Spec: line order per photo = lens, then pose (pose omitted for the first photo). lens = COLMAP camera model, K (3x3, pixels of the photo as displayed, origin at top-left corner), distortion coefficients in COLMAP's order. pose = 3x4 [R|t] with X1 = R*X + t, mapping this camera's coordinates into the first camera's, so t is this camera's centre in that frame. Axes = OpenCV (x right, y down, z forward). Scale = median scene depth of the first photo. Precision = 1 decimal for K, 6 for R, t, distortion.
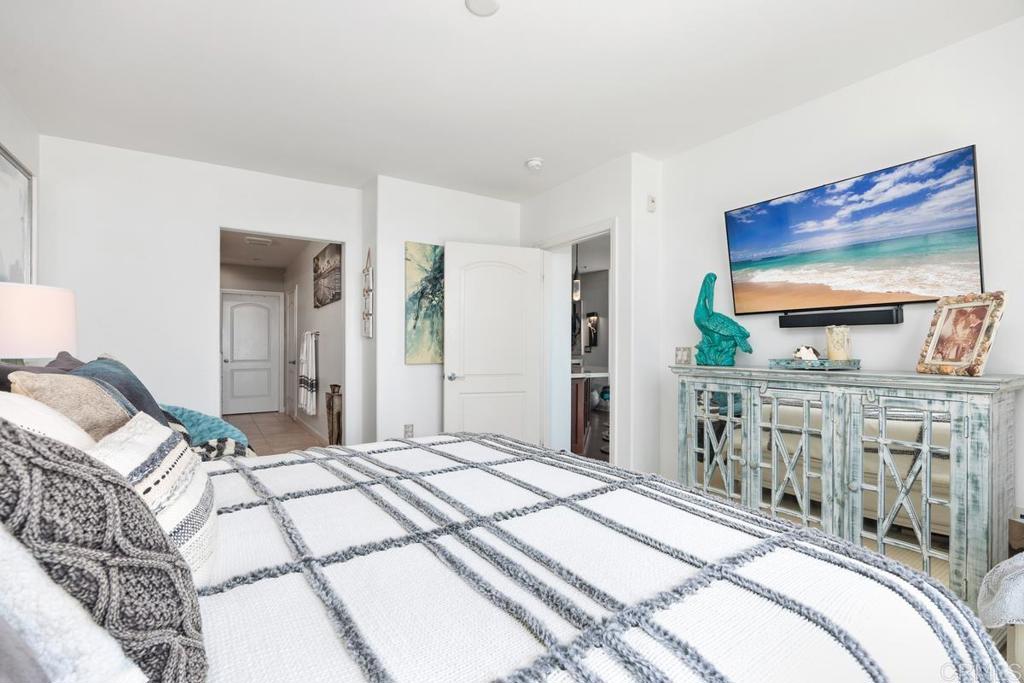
lens RADIAL K [[467.3, 0, 512.8], [0, 467.3, 346.2], [0, 0, 1]] dist [0.000279, 0.000032]
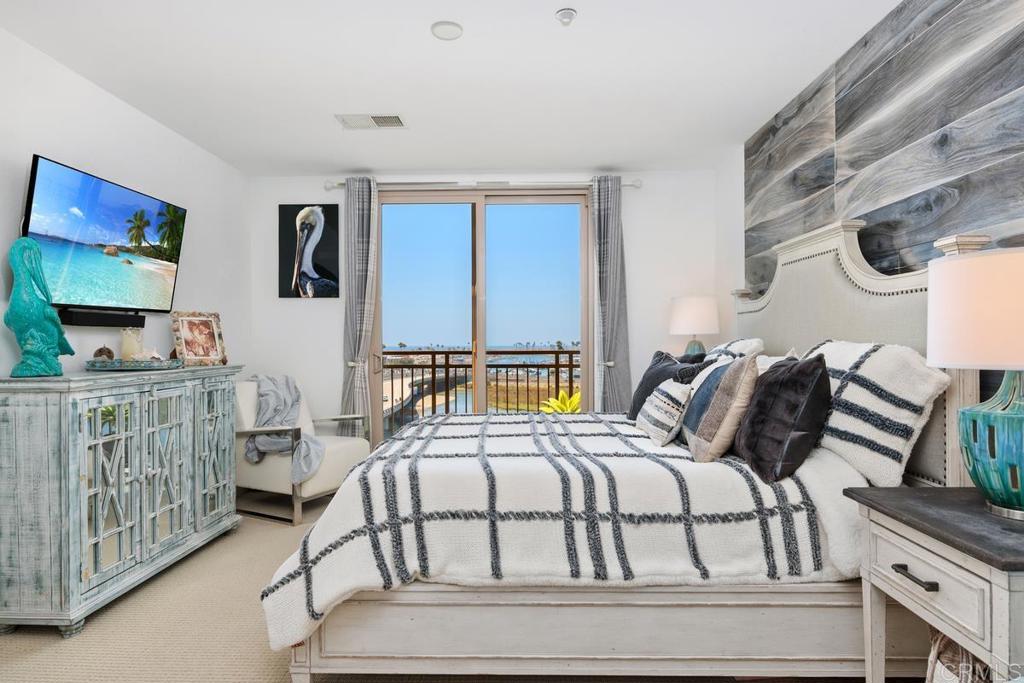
lens RADIAL K [[617.5, 0, 513.4], [0, 617.5, 341.3], [0, 0, 1]] dist [0.000201, 0.000067]
pose [[-0.826986, 0.010409, 0.562127, -0.778455], [0.010863, 0.999938, -0.002534, 0.000006], [-0.562118, 0.004011, -0.827047, 1.660298]]
